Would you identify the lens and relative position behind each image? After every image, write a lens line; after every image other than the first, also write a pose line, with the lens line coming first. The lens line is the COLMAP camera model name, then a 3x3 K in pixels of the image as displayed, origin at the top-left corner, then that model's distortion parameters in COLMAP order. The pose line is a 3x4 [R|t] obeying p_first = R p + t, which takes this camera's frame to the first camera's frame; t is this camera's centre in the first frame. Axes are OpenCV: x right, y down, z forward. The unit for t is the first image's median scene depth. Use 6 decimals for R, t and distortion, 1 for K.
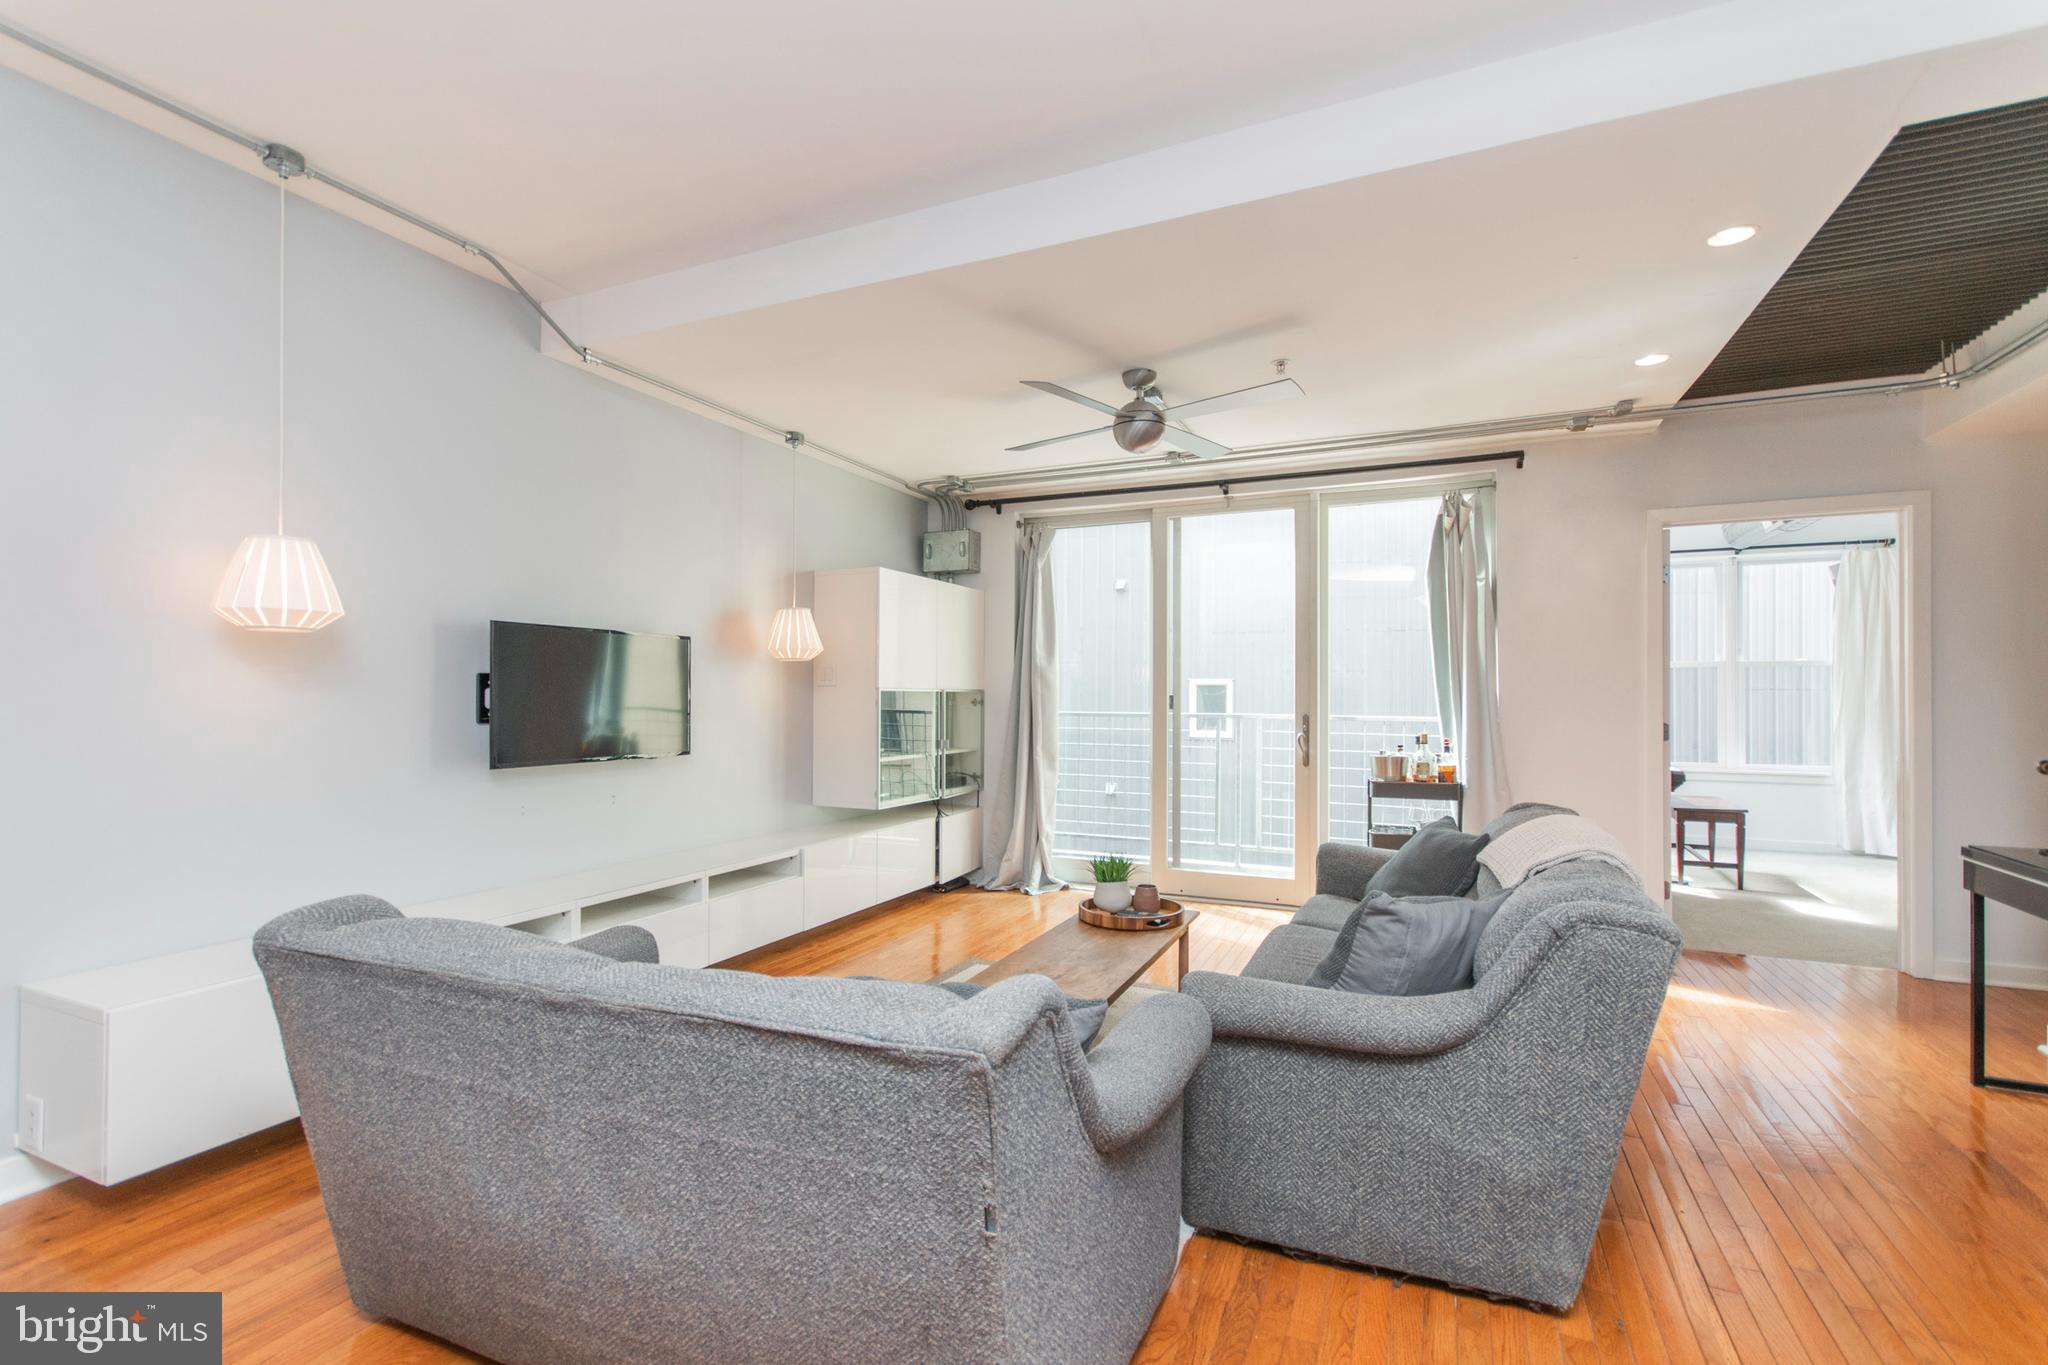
lens RADIAL K [[909.7, 0, 1033.9], [0, 909.7, 680.7], [0, 0, 1]] dist [0.009193, 0.000166]
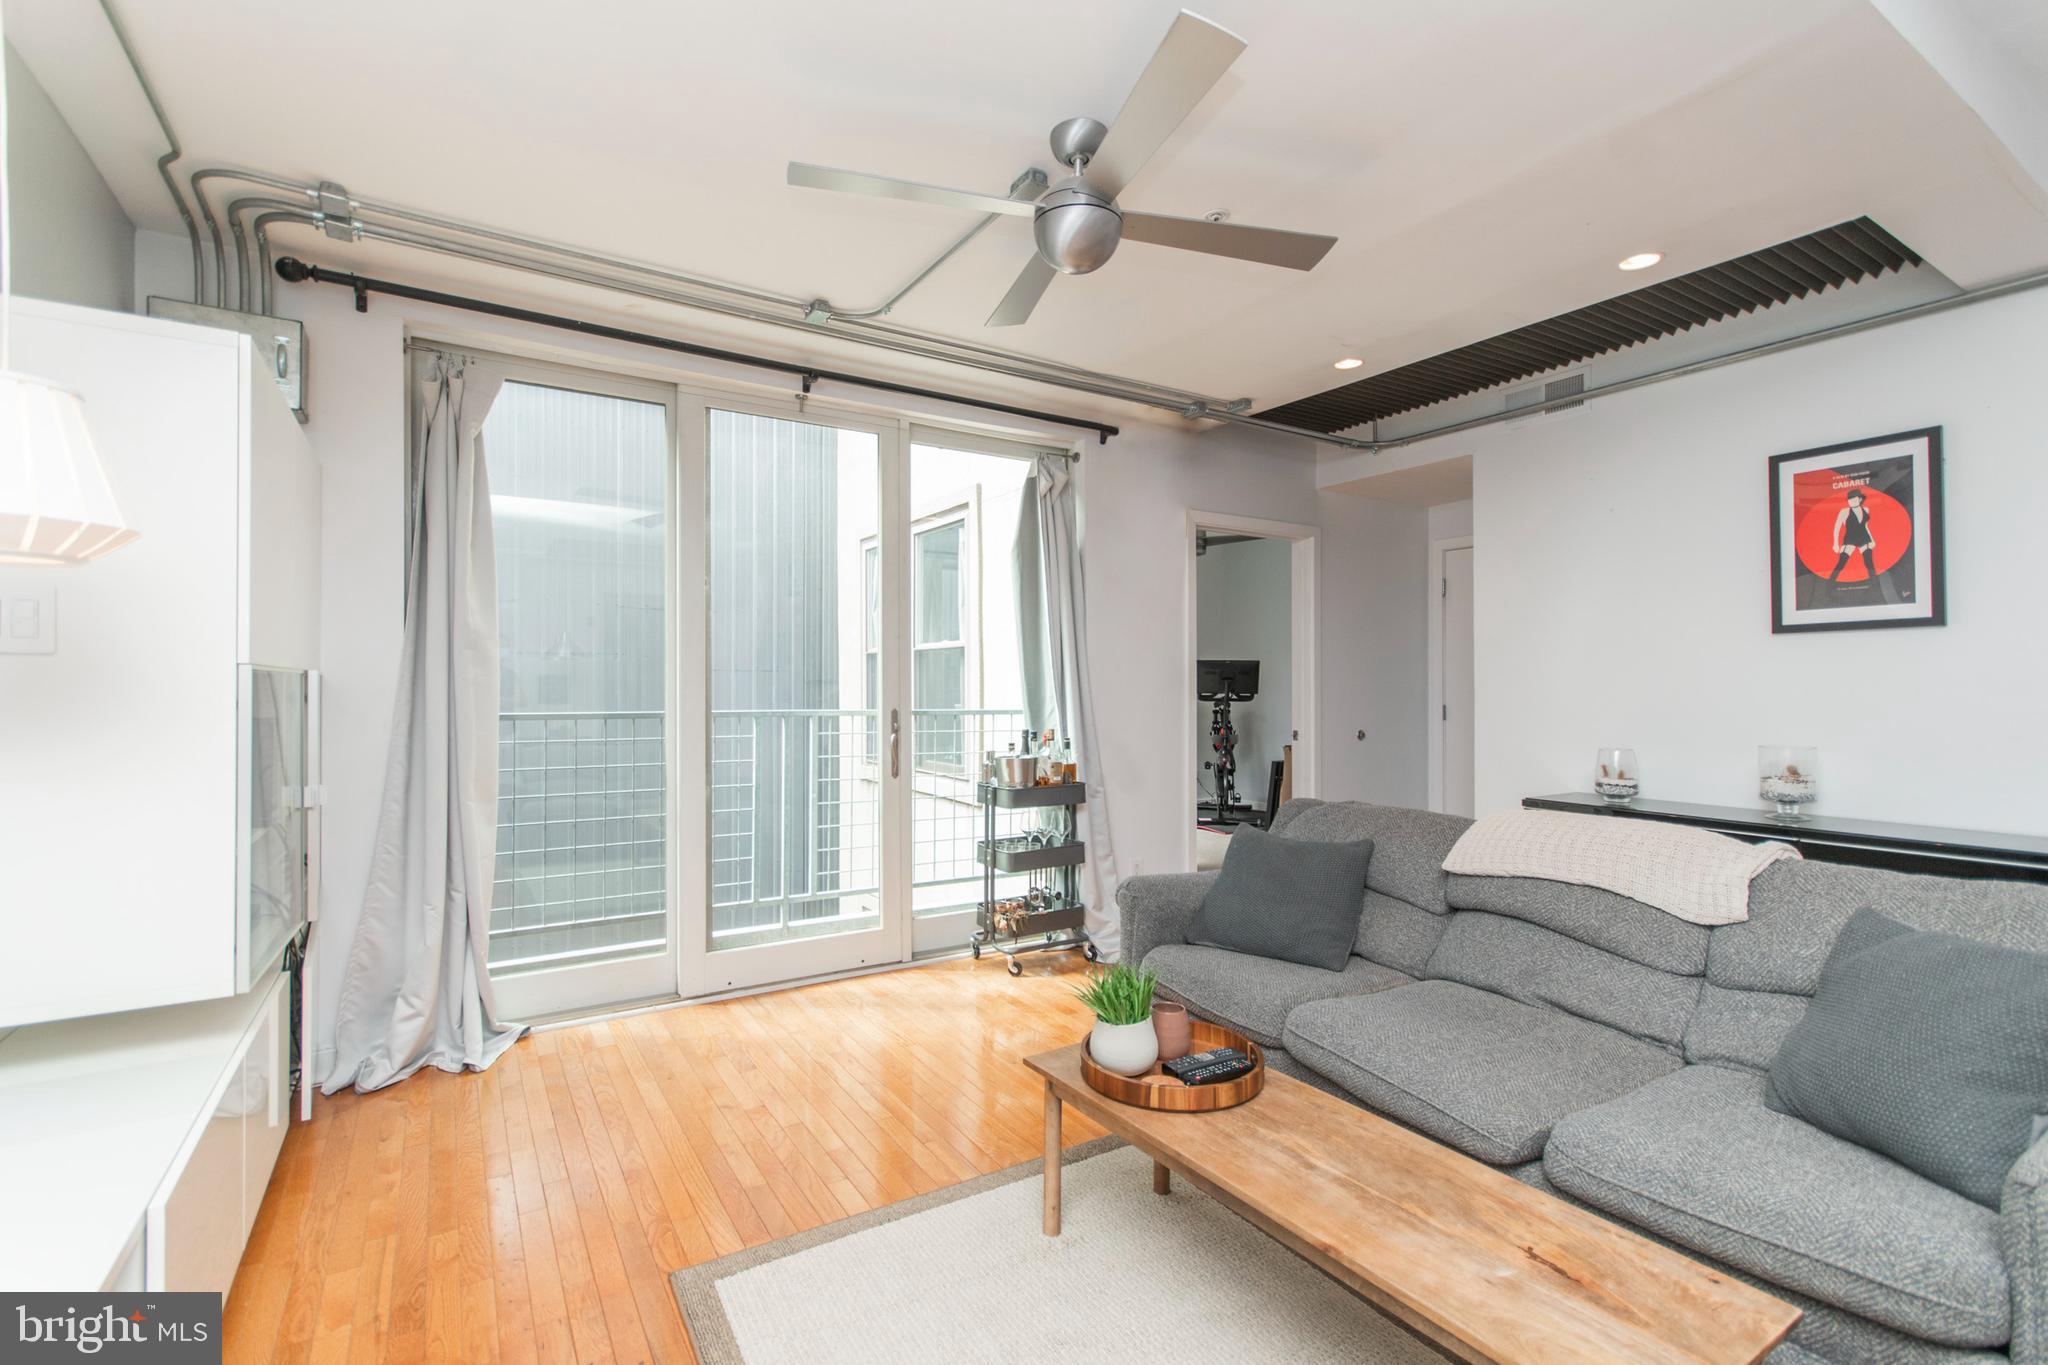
lens RADIAL K [[909.7, 0, 1014.4], [0, 909.7, 682.3], [0, 0, 1]] dist [0.009193, 0.000166]
pose [[0.566167, 0.002833, 0.824285, -0.268597], [-0.007640, 0.999969, 0.001812, 0.013183], [-0.824255, -0.007324, 0.566171, 0.478333]]
